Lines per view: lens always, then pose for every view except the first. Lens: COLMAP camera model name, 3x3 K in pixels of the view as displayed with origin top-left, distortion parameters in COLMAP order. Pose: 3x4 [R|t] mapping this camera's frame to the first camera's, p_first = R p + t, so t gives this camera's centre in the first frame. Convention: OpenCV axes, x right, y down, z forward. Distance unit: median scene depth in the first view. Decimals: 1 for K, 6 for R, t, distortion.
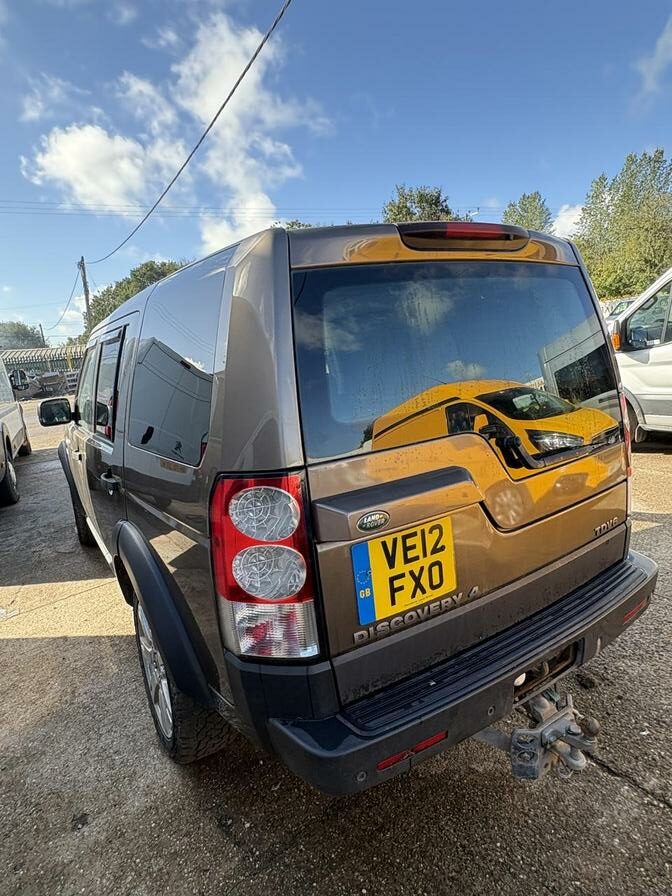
lens RADIAL K [[518.0, 0, 322.8], [0, 518.0, 456.9], [0, 0, 1]] dist [0.006075, -0.001338]
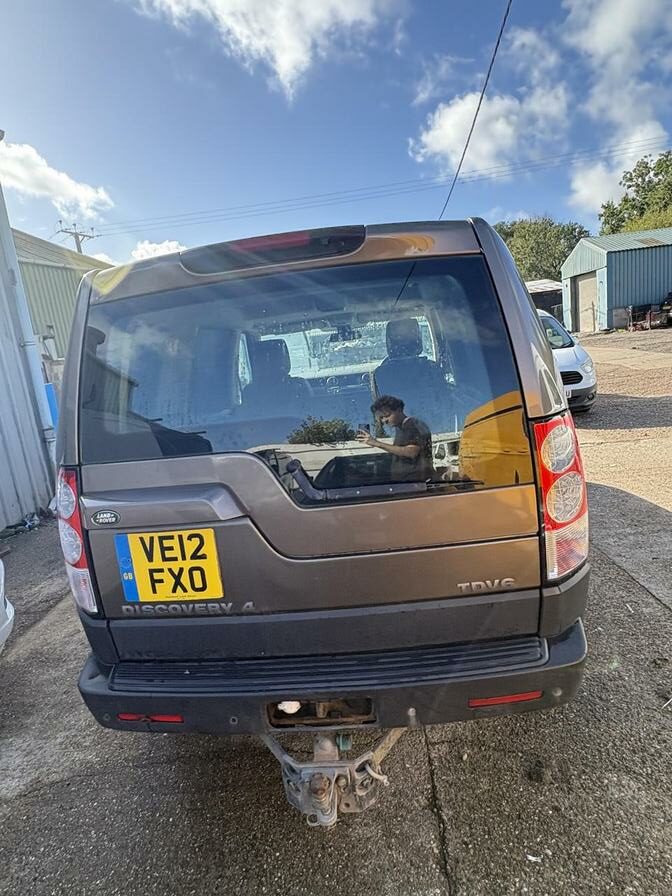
lens RADIAL K [[510.6, 0, 332.7], [0, 510.6, 446.0], [0, 0, 1]] dist [0.000731, -0.000728]
pose [[0.808181, 0.122785, -0.575992, 1.046416], [-0.090691, 0.992306, 0.084282, -0.168056], [0.581909, -0.015878, 0.813099, 0.300384]]
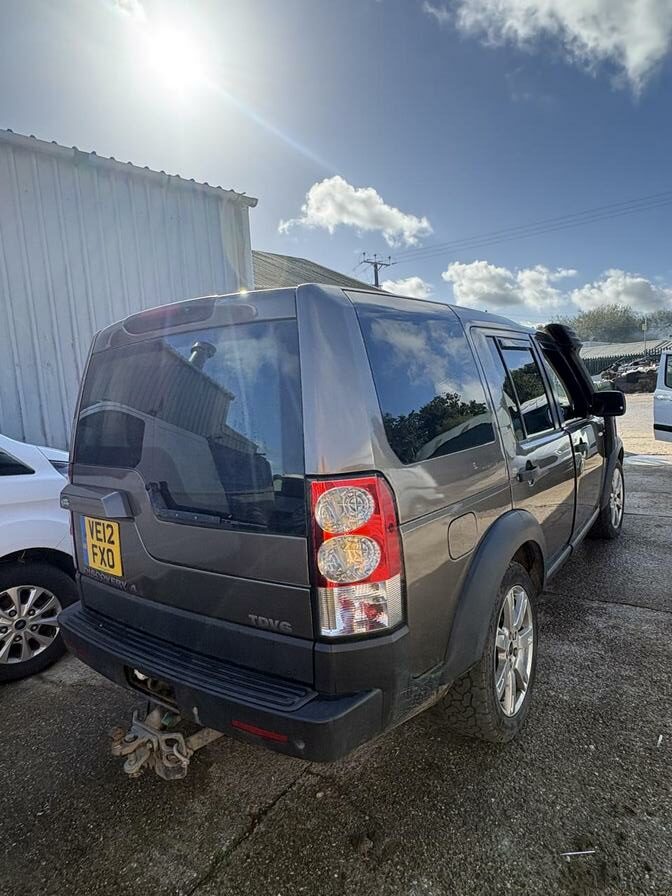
lens RADIAL K [[509.1, 0, 340.7], [0, 509.1, 450.8], [0, 0, 1]] dist [-0.000666, -0.000038]
pose [[0.395368, 0.185701, -0.899555, 1.742113], [-0.166559, 0.977608, 0.128608, -0.369563], [0.903295, 0.098982, 0.417445, 0.970013]]
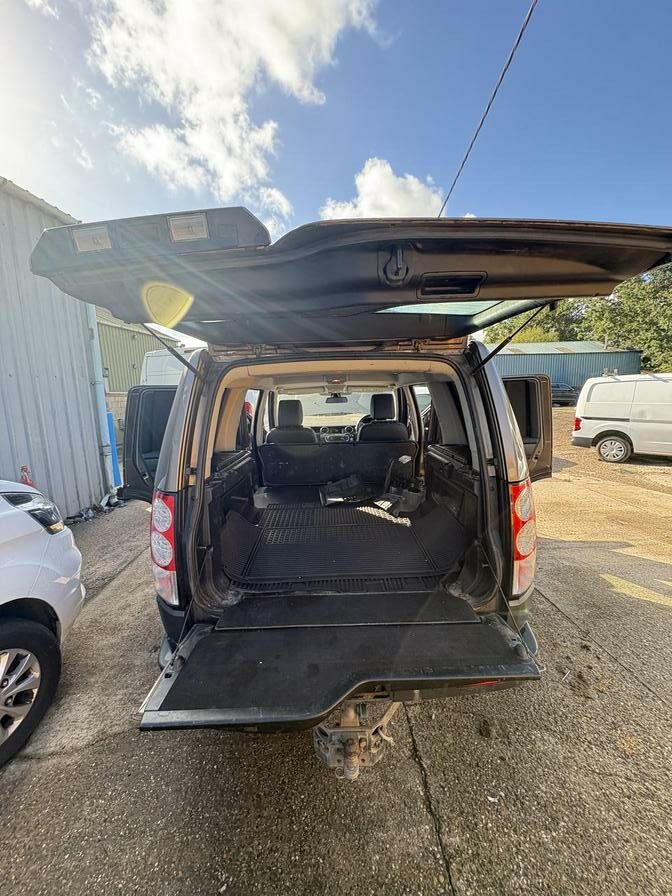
lens RADIAL K [[353.0, 0, 330.8], [0, 353.0, 448.9], [0, 0, 1]] dist [0.000436, -0.000192]
pose [[0.849471, 0.153744, -0.504740, 0.836816], [-0.167024, 0.985766, 0.019166, -0.201858], [0.500502, 0.068023, 0.863059, 0.213714]]
